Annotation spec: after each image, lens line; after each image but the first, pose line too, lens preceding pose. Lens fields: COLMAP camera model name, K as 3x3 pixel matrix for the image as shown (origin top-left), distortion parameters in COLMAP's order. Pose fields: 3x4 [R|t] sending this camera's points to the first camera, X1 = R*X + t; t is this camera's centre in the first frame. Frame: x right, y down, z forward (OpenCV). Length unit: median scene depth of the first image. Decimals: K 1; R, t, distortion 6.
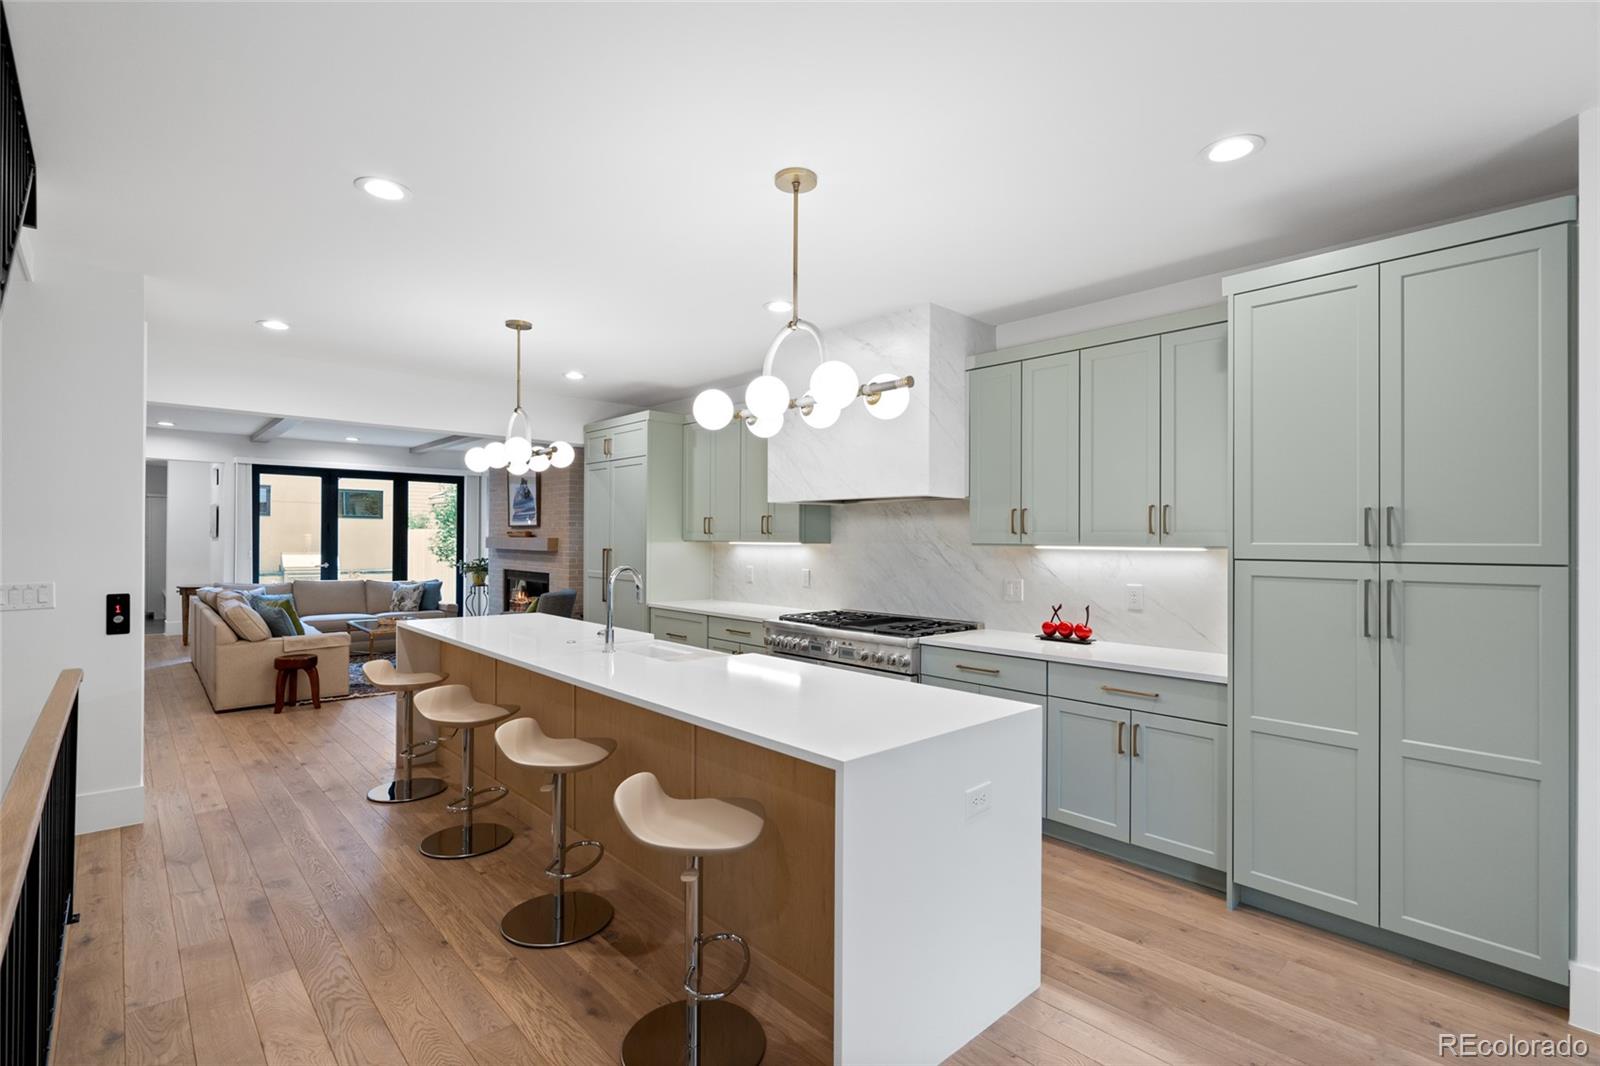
lens RADIAL K [[730.2, 0, 803.4], [0, 730.2, 527.9], [0, 0, 1]] dist [-0.002282, 0.000458]
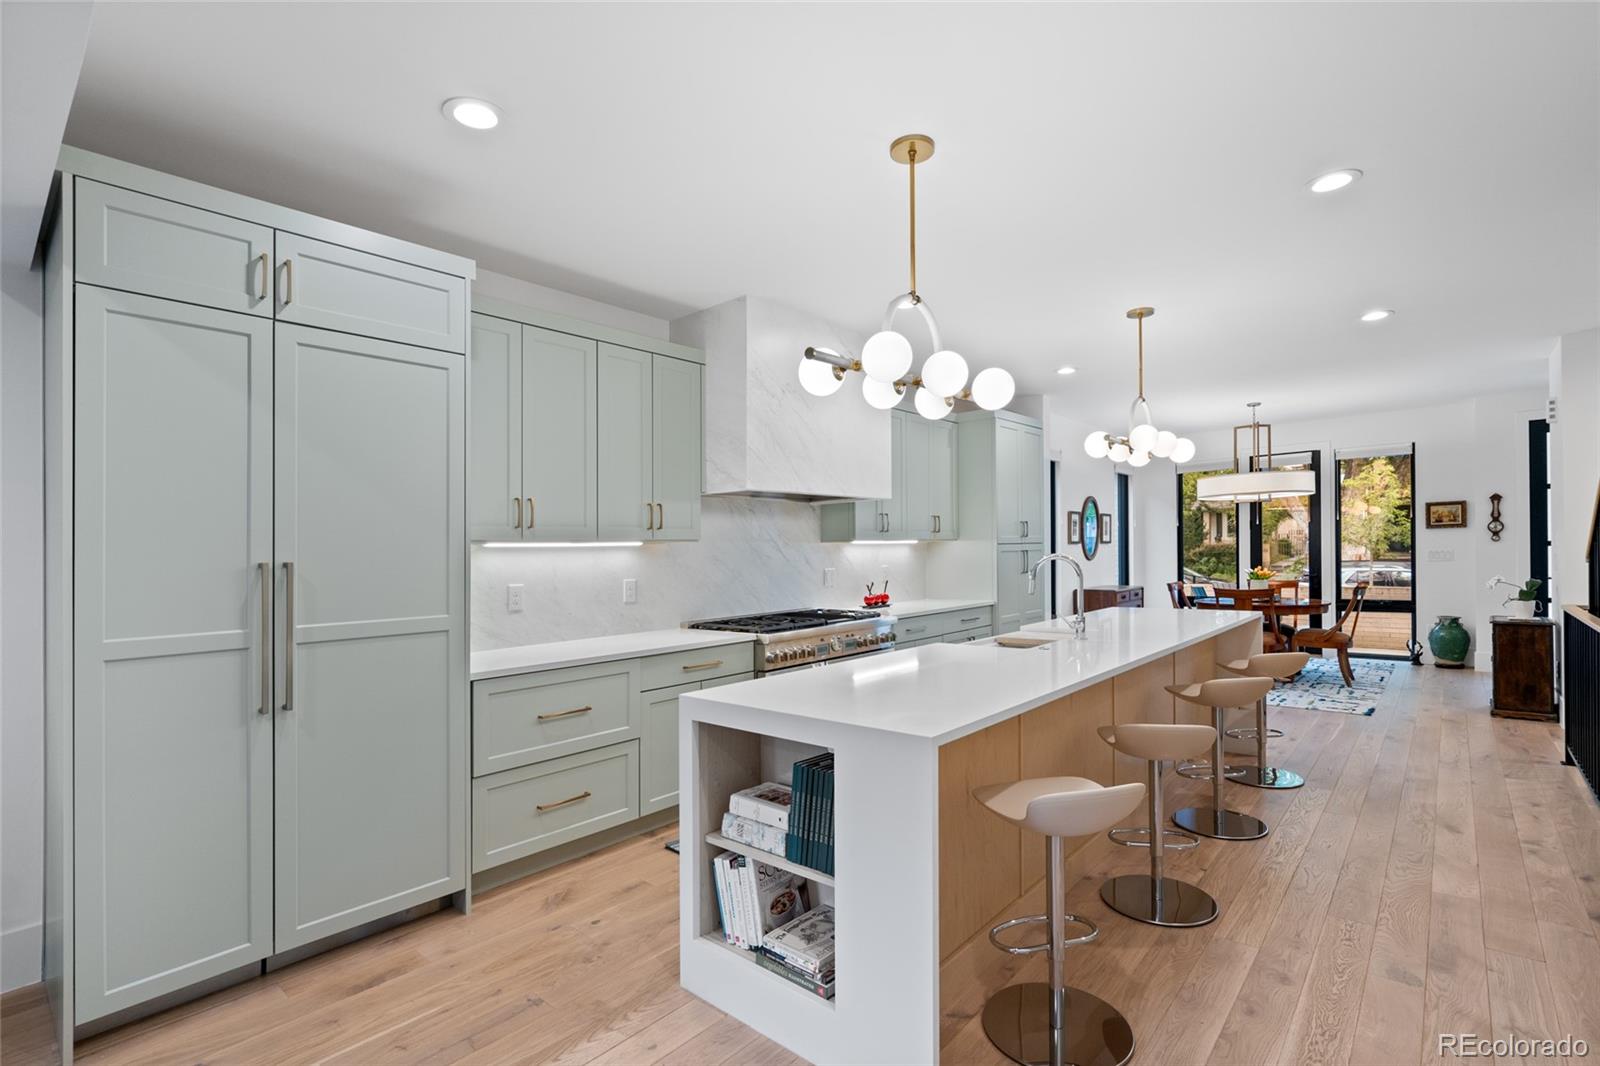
lens RADIAL K [[730.2, 0, 804.4], [0, 730.2, 543.5], [0, 0, 1]] dist [-0.002282, 0.000458]
pose [[-0.087922, 0.004305, 0.996118, -1.199193], [0.002448, 0.999989, -0.004106, 0.038990], [-0.996124, 0.002077, -0.087932, 1.423983]]
